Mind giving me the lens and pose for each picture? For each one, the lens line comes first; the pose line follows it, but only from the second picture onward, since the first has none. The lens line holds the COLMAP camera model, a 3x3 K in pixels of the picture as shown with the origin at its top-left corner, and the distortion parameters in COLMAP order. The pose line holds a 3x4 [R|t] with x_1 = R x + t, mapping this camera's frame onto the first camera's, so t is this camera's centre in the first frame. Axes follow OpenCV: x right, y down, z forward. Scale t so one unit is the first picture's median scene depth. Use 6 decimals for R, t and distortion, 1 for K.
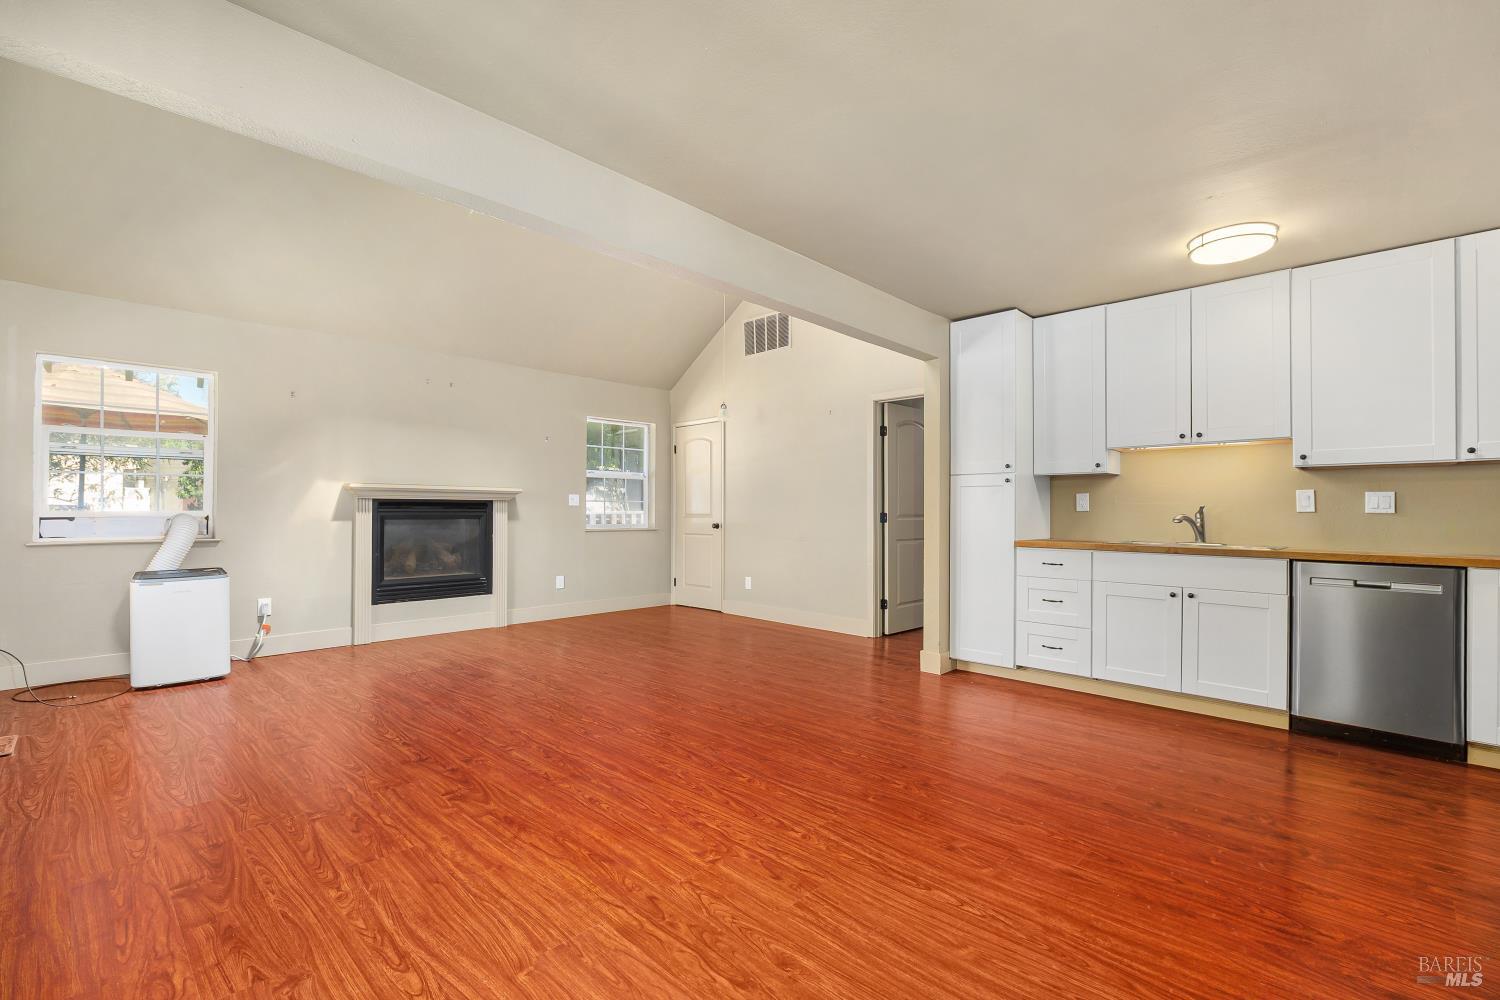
lens RADIAL K [[658.0, 0, 752.5], [0, 658.0, 468.5], [0, 0, 1]] dist [-0.001818, 0.000484]
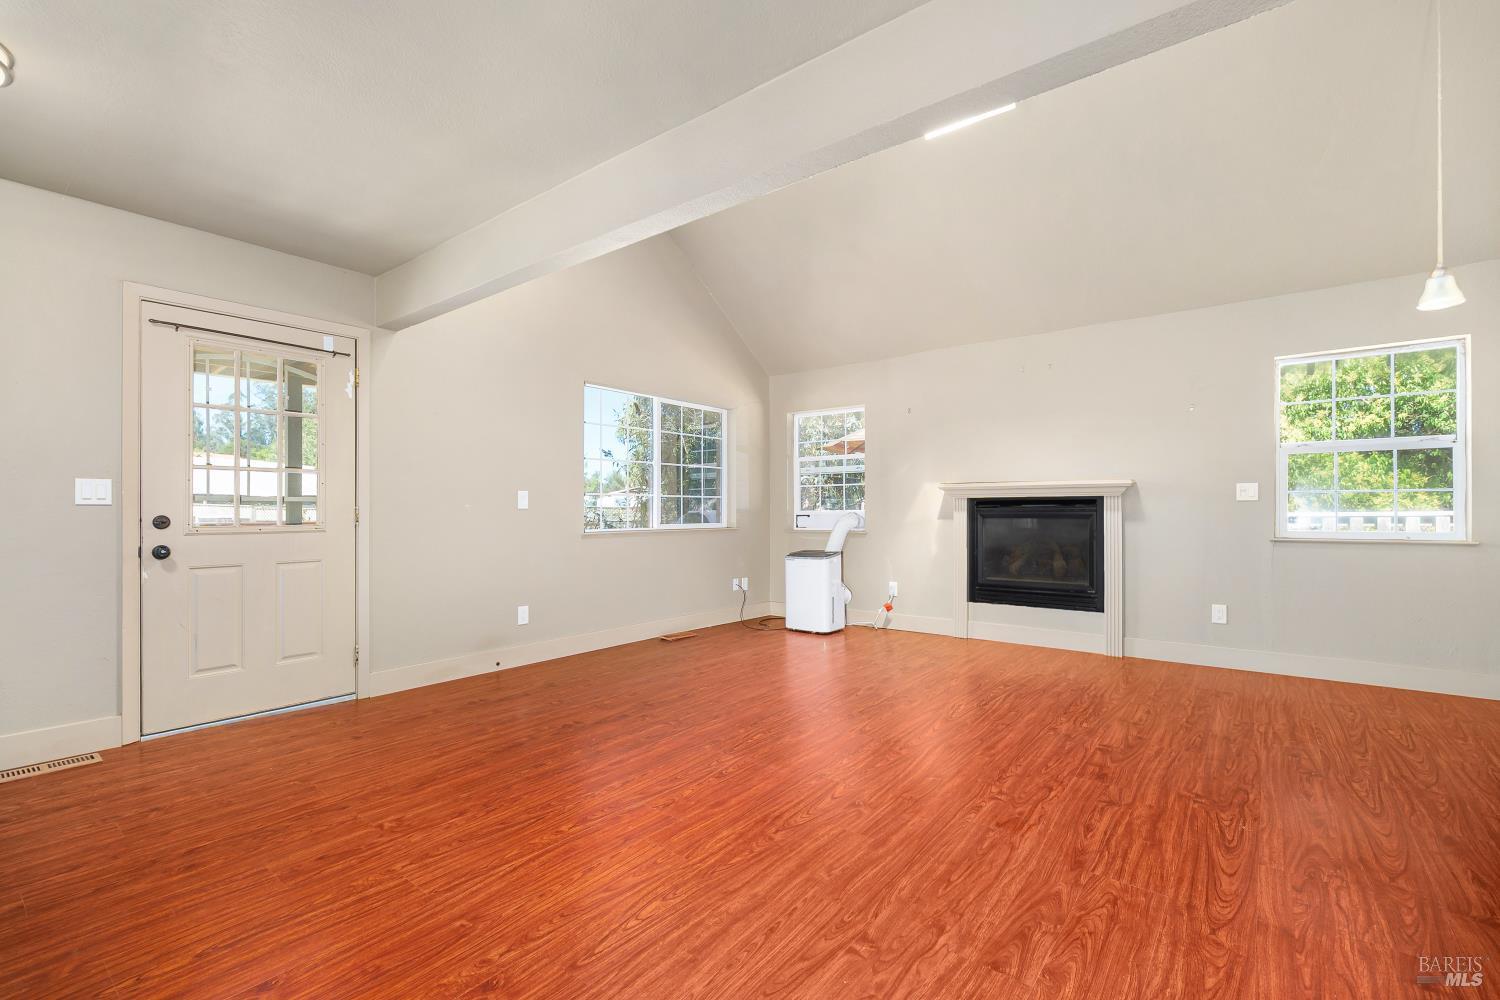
lens RADIAL K [[658.0, 0, 753.1], [0, 658.0, 489.4], [0, 0, 1]] dist [-0.001818, 0.000484]
pose [[0.104276, -0.038254, -0.993812, 0.523790], [0.065476, 0.997356, -0.031521, 0.055851], [0.992391, -0.061784, 0.106505, 0.725728]]
